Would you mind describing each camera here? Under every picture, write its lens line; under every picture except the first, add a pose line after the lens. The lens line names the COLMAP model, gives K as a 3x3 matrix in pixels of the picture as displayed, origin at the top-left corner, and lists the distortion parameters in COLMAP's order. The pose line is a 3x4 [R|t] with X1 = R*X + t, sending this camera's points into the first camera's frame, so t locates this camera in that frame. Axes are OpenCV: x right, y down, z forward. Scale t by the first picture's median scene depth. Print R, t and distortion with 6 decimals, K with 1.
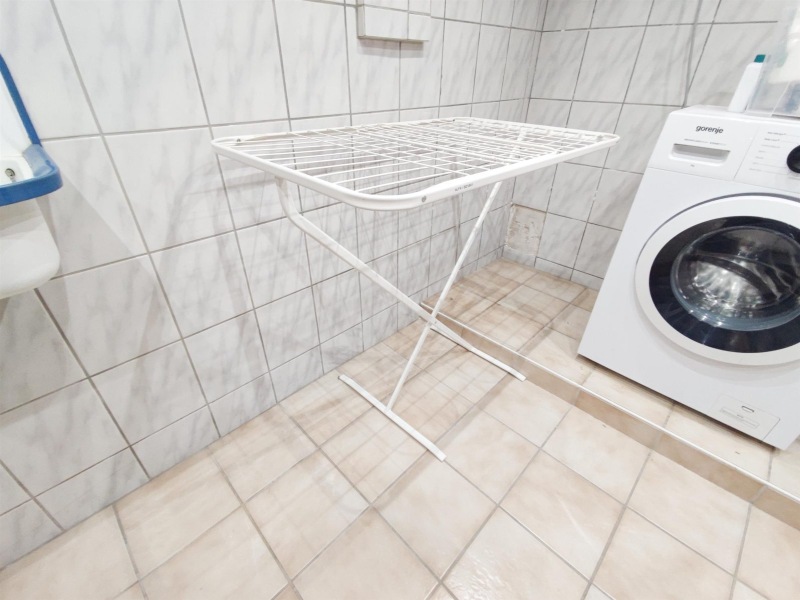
lens RADIAL K [[359.5, 0, 399.3], [0, 359.5, 291.3], [0, 0, 1]] dist [0.009634, -0.008509]
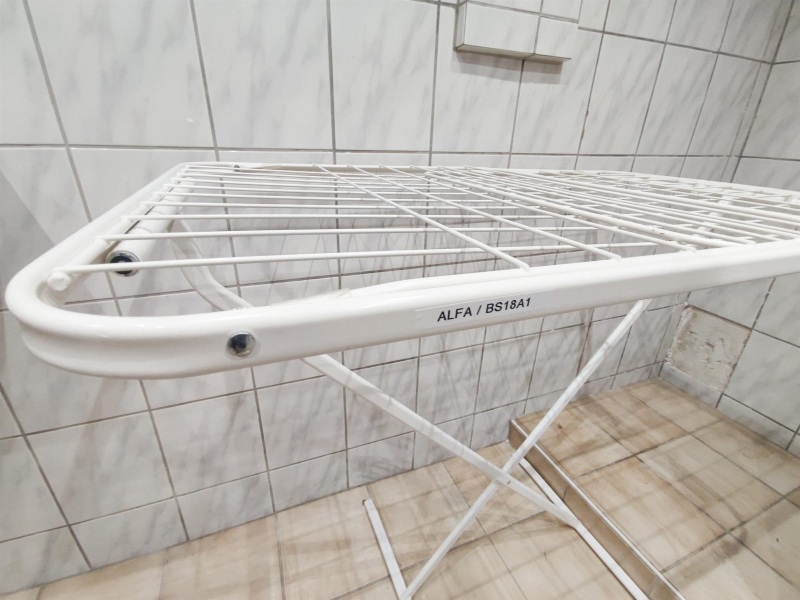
lens RADIAL K [[359.5, 0, 399.3], [0, 359.5, 291.3], [0, 0, 1]] dist [0.009634, -0.008509]
pose [[0.917611, 0.169771, -0.359400, 0.087127], [-0.224096, 0.967756, -0.115016, -0.103766], [0.328285, 0.186080, 0.926069, 0.294198]]
